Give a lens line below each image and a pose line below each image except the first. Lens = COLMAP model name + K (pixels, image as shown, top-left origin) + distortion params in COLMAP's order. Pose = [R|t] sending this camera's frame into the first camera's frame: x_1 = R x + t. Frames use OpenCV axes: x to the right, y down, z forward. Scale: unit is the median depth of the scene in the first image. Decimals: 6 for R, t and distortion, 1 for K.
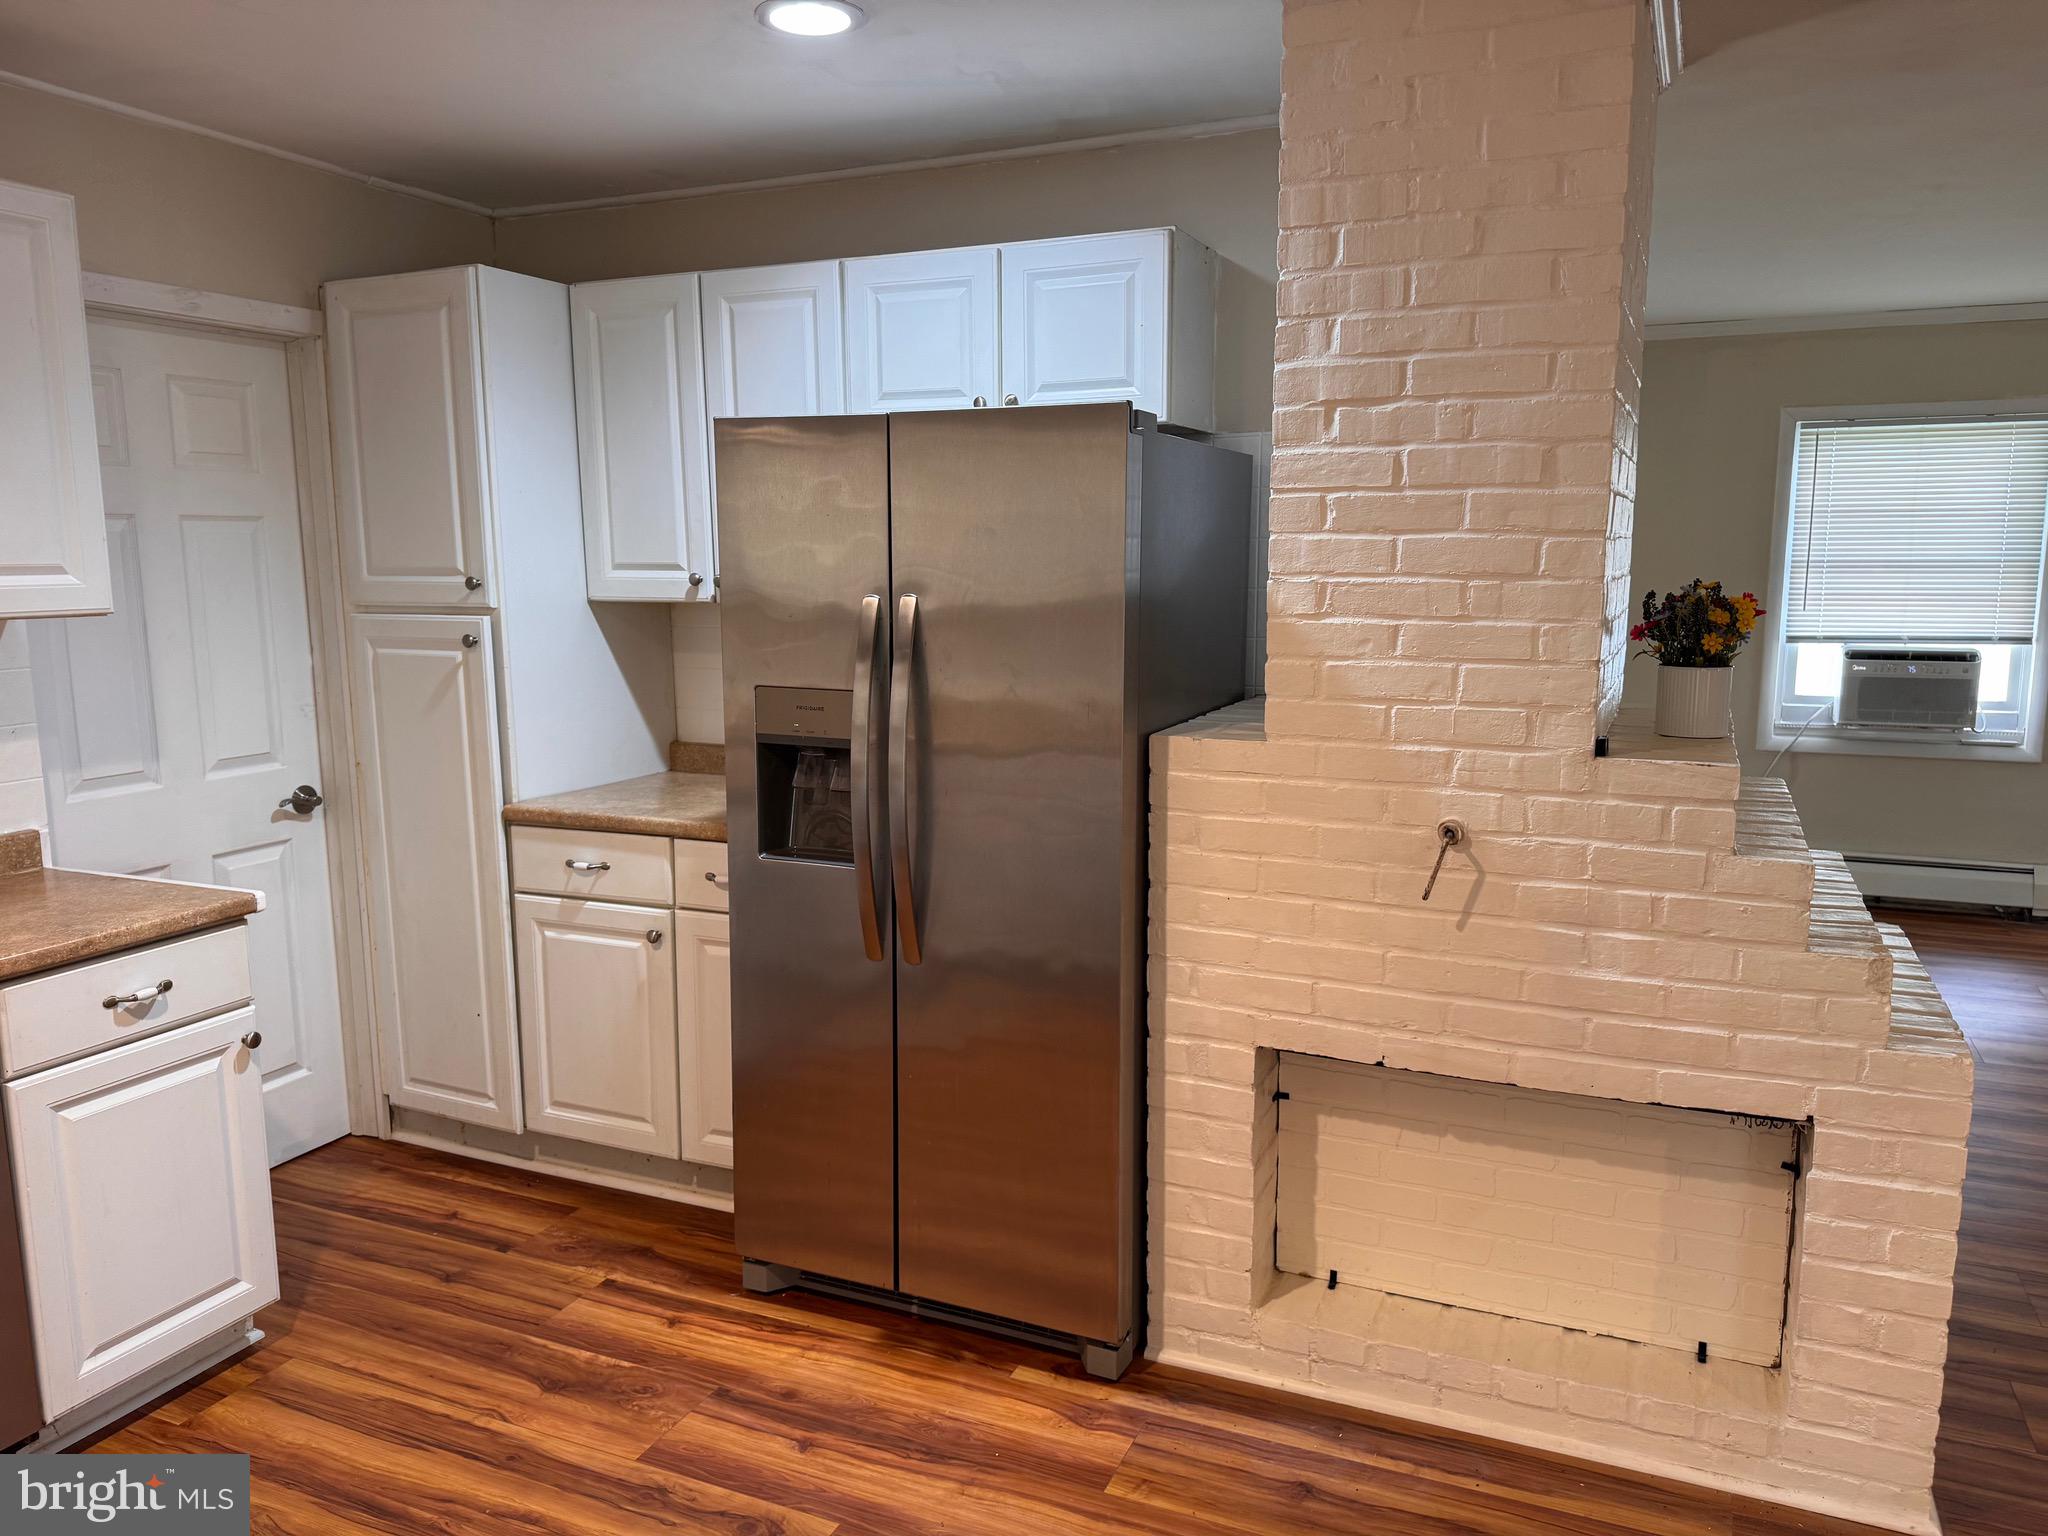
lens RADIAL K [[1435.1, 0, 1037.2], [0, 1435.1, 766.6], [0, 0, 1]] dist [0.098601, -0.144396]
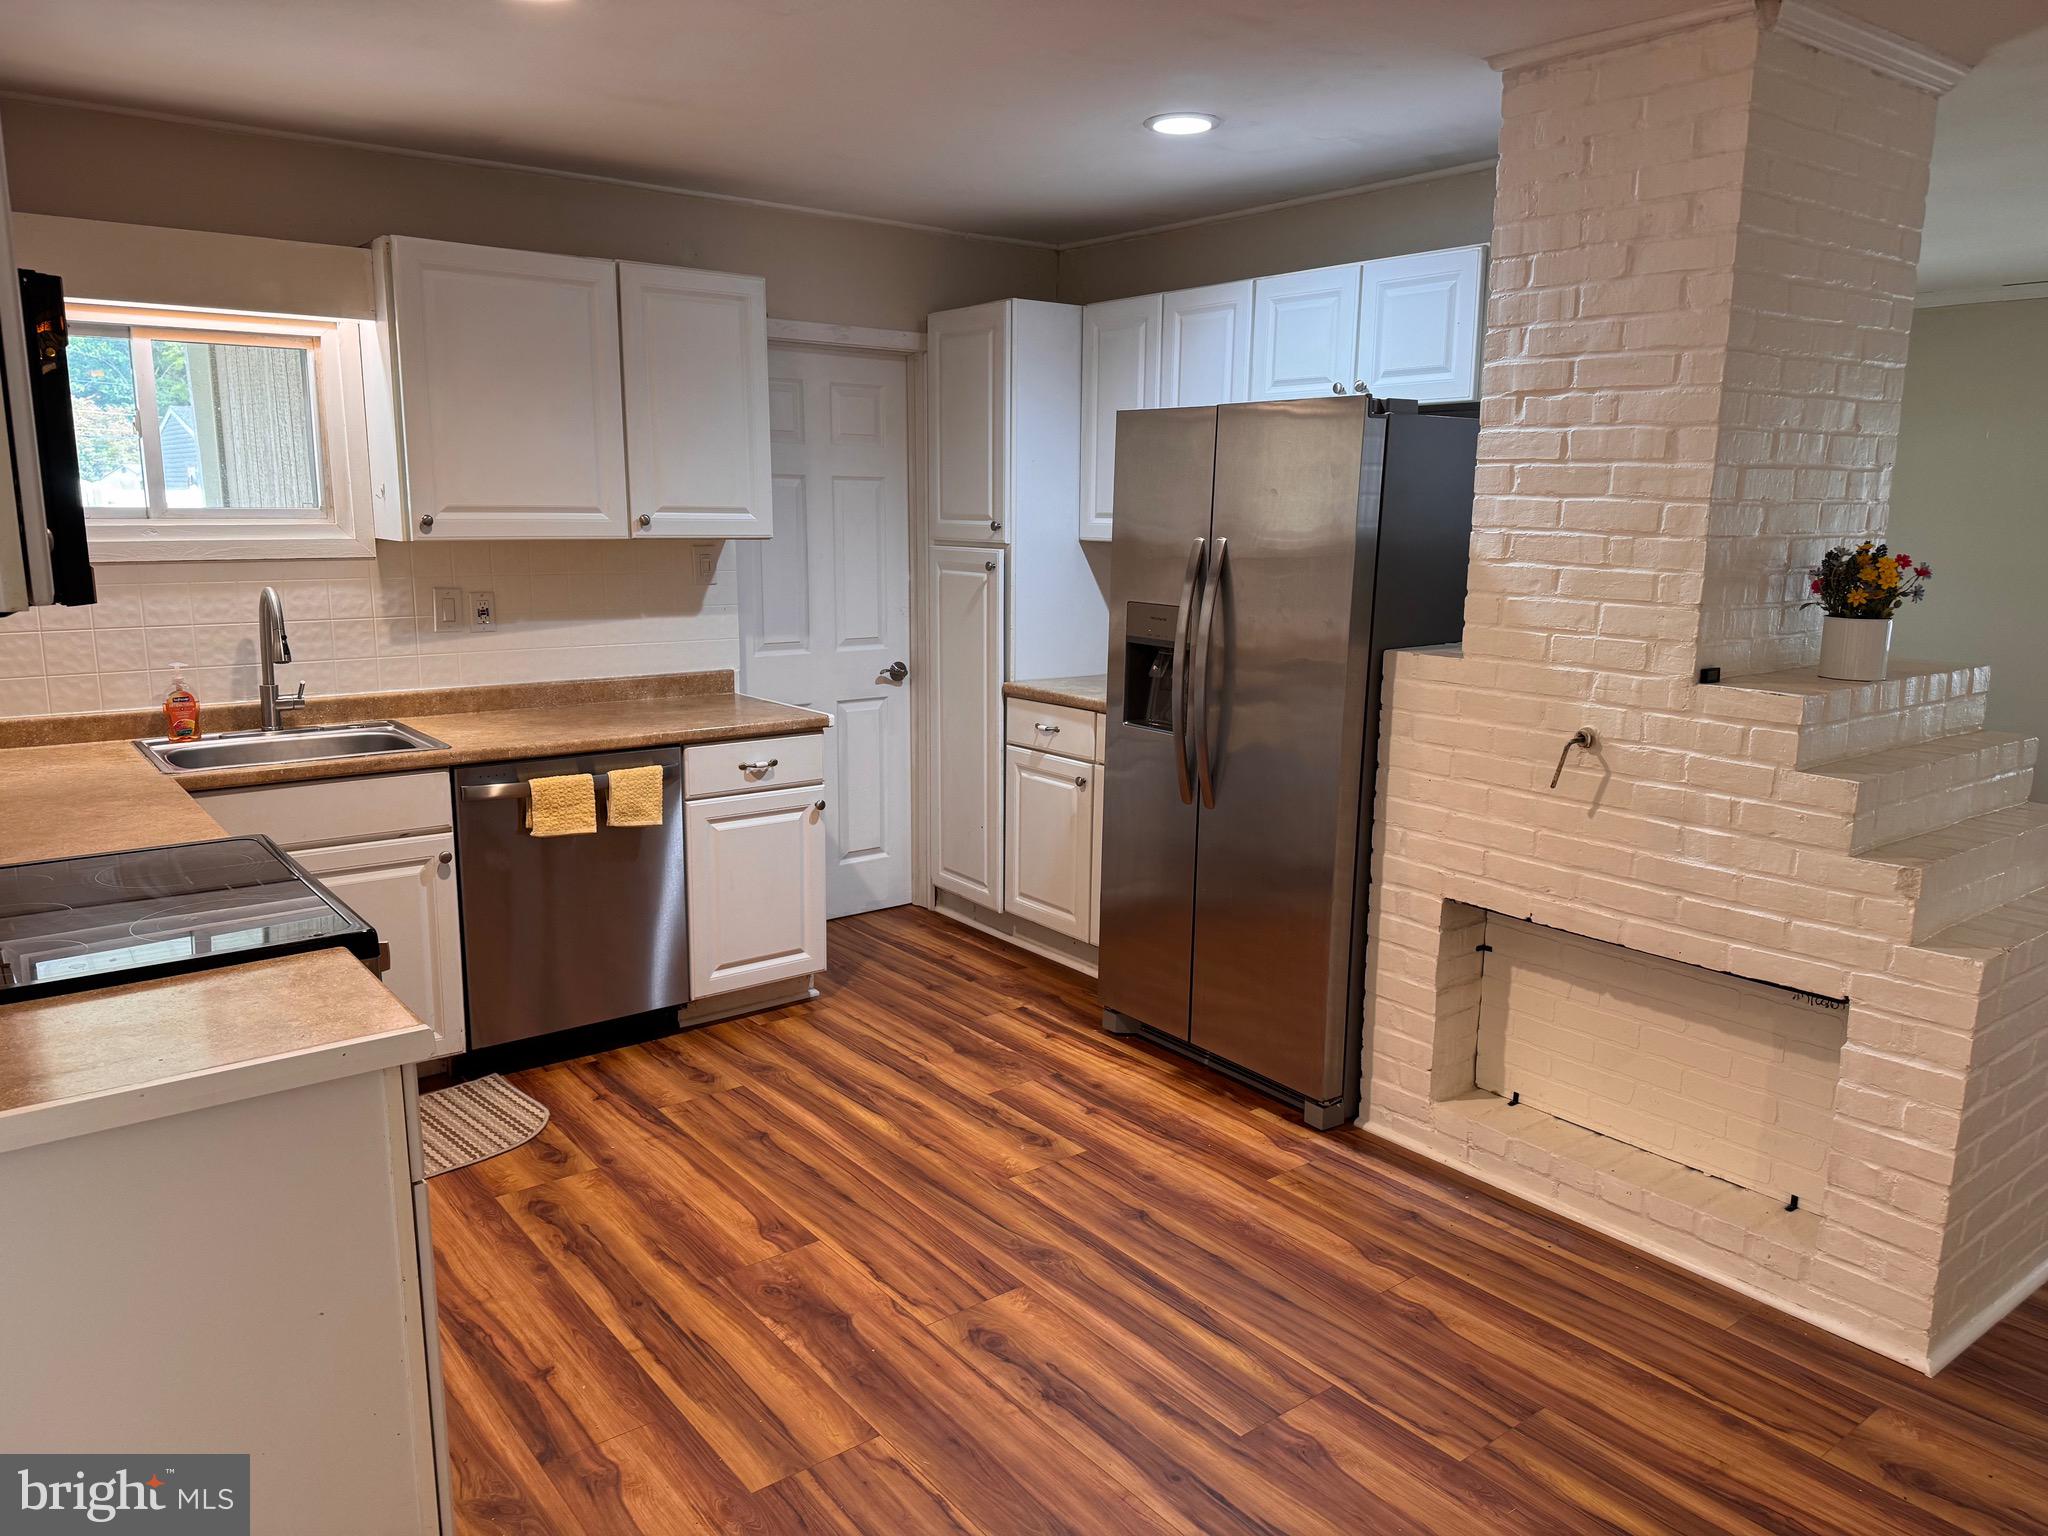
lens RADIAL K [[1422.8, 0, 1024.0], [0, 1422.8, 768.0], [0, 0, 1]] dist [0.122124, -0.194618]
pose [[0.880515, 0.101428, -0.463040, 0.394317], [-0.084215, 0.994772, 0.057761, 0.036008], [0.466478, -0.011864, 0.884453, -0.299261]]
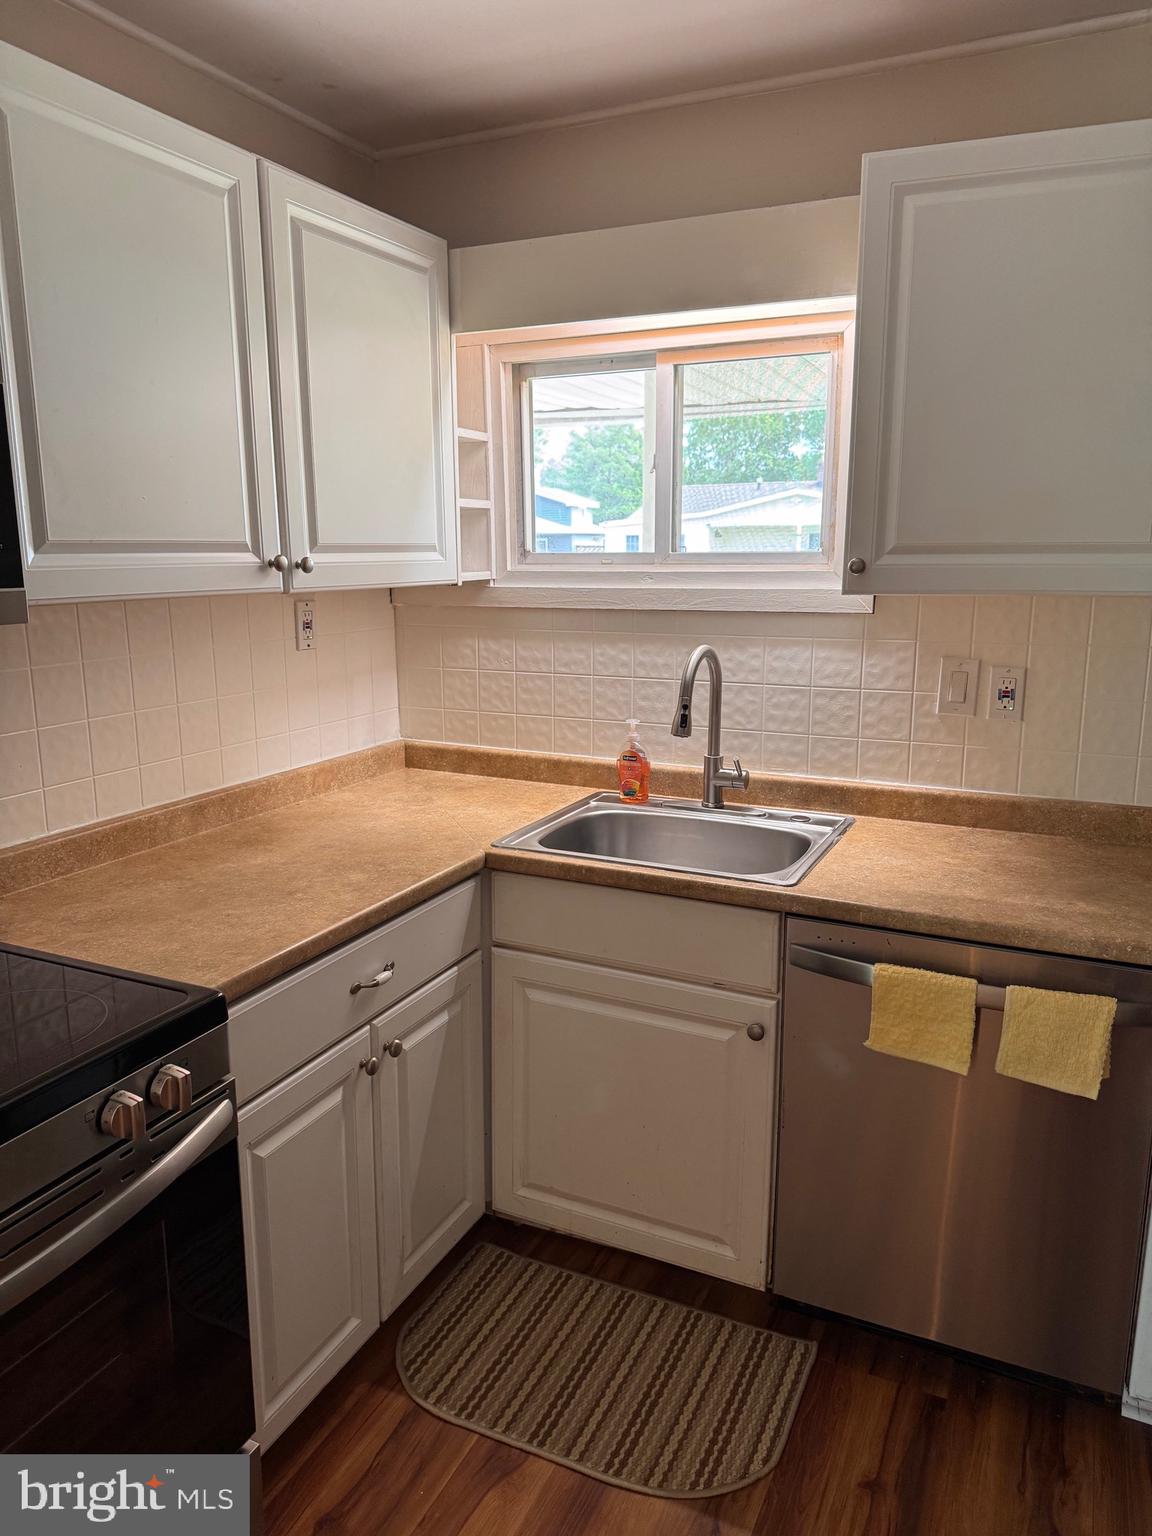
lens RADIAL K [[1067.1, 0, 576.0], [0, 1067.1, 768.0], [0, 0, 1]] dist [0.122124, -0.194618]
pose [[-0.031014, 0.205743, -0.978115, -0.021260], [-0.143137, 0.967585, 0.208066, -0.064354], [0.989217, 0.146457, -0.000559, 0.497943]]
